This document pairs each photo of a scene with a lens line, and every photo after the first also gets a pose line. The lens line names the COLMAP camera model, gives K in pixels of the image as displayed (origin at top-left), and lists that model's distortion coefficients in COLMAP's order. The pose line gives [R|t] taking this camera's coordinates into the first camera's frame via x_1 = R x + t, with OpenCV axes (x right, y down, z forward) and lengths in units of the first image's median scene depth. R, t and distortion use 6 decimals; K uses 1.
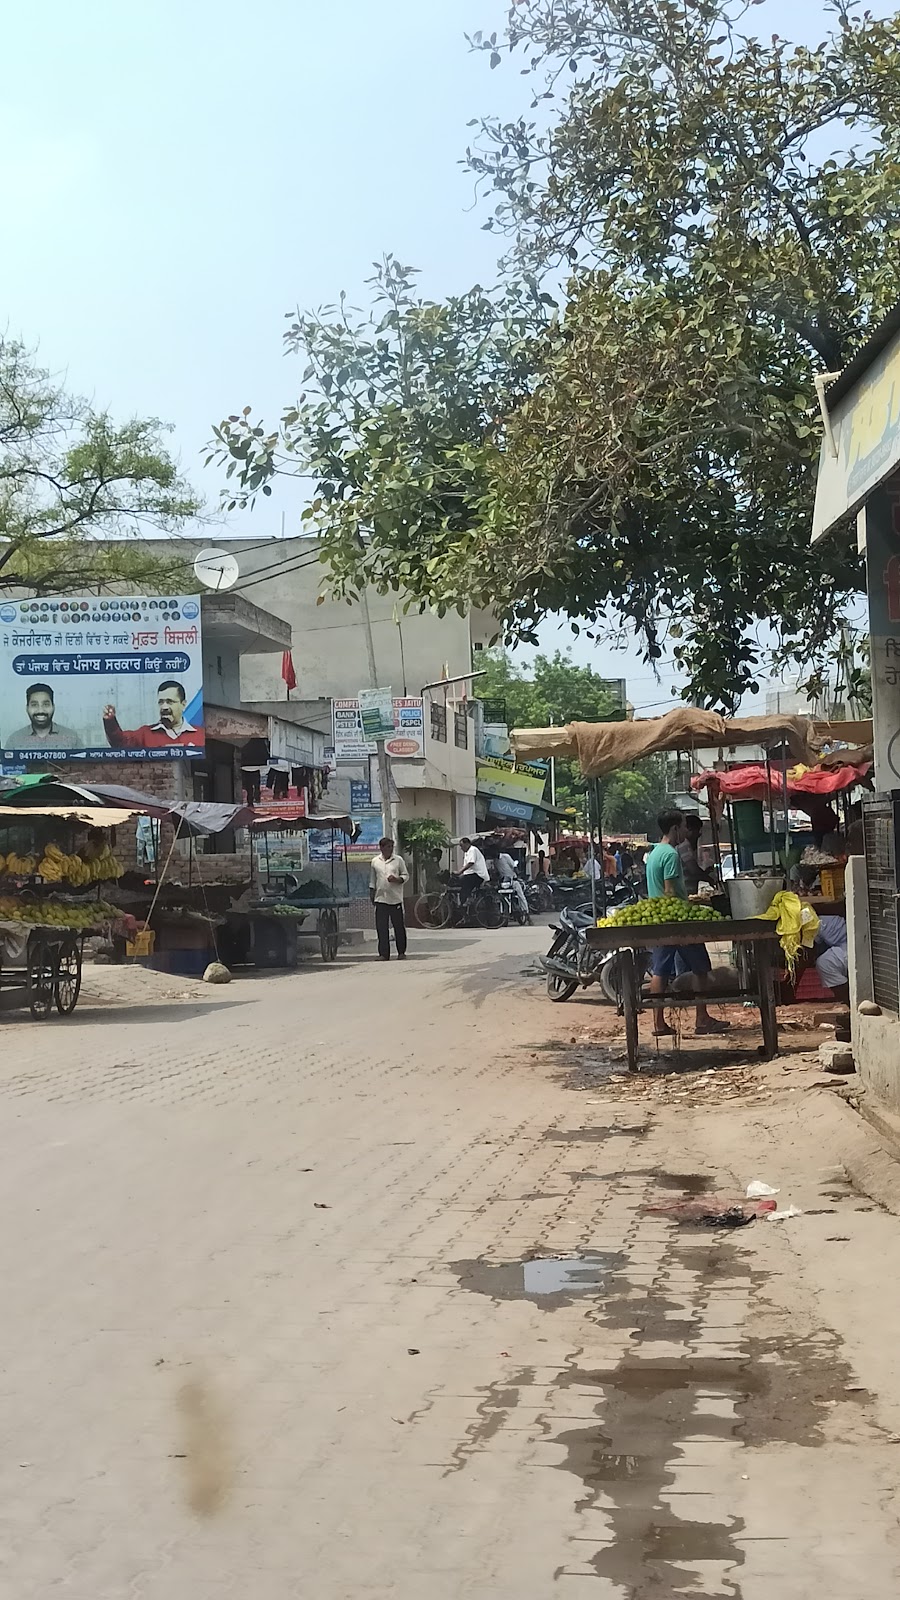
lens RADIAL K [[2215.8, 0, 450.0], [0, 2215.8, 800.0], [0, 0, 1]] dist [0.035081, -0.039521]
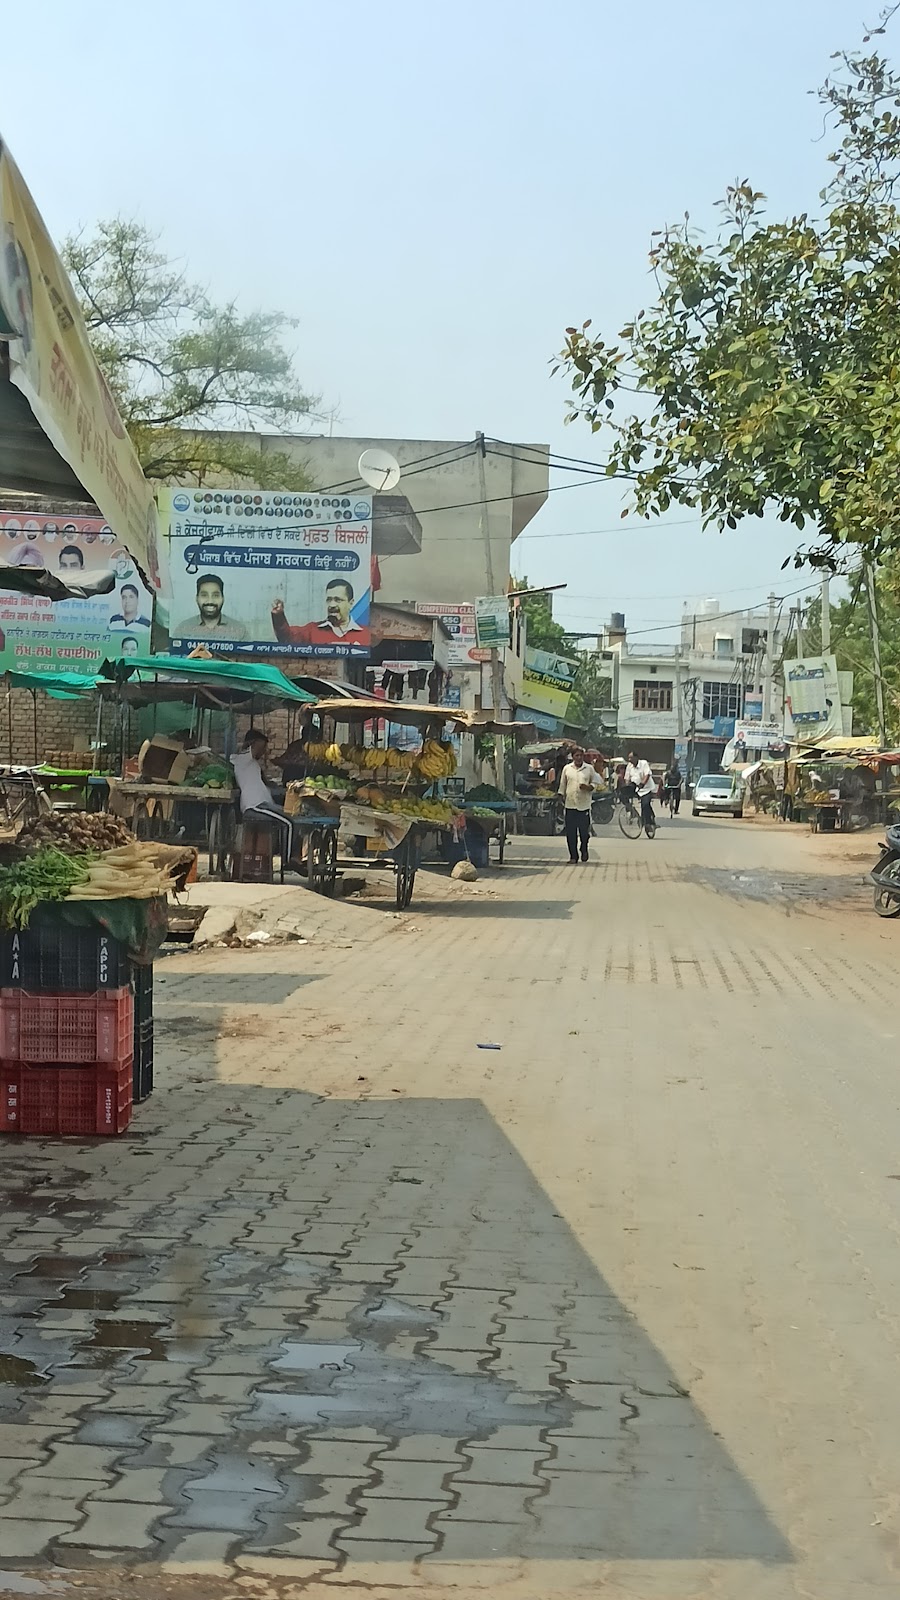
lens RADIAL K [[2215.8, 0, 450.0], [0, 2215.8, 800.0], [0, 0, 1]] dist [0.035081, -0.039521]
pose [[0.995839, 0.049358, 0.076612, -0.148438], [-0.052543, 0.997812, 0.040134, 0.003492], [-0.074463, -0.043993, 0.996253, -0.013874]]
